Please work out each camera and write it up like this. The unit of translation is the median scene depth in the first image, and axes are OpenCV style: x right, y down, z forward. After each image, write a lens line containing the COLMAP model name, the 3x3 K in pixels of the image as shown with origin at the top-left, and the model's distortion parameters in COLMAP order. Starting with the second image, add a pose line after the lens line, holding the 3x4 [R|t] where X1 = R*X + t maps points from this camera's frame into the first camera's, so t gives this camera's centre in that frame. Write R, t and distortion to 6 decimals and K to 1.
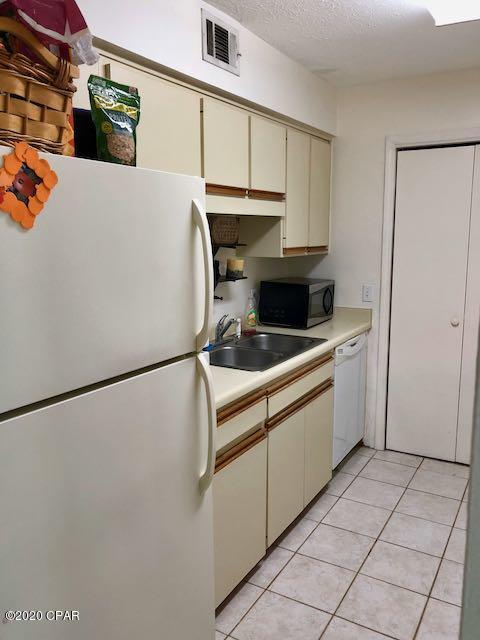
lens RADIAL K [[527.4, 0, 238.1], [0, 527.4, 319.3], [0, 0, 1]] dist [0.027802, -0.031059]
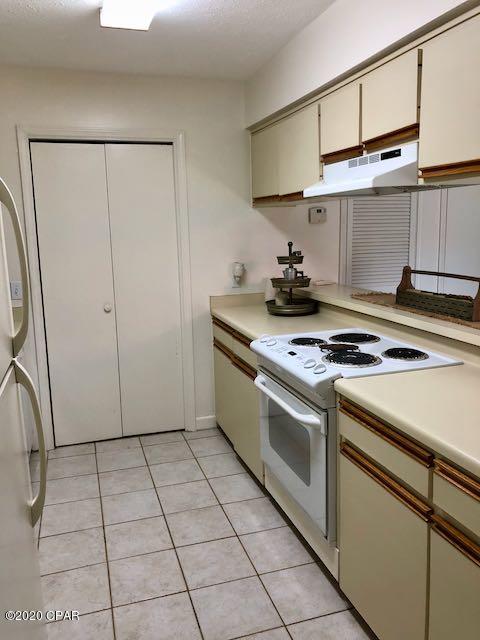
lens RADIAL K [[527.4, 0, 239.0], [0, 527.4, 320.2], [0, 0, 1]] dist [0.027802, -0.031059]
pose [[0.665749, -0.142138, 0.732513, -0.235224], [0.142903, 0.987806, 0.061796, 0.000649], [-0.732364, 0.063537, 0.677943, 0.093346]]
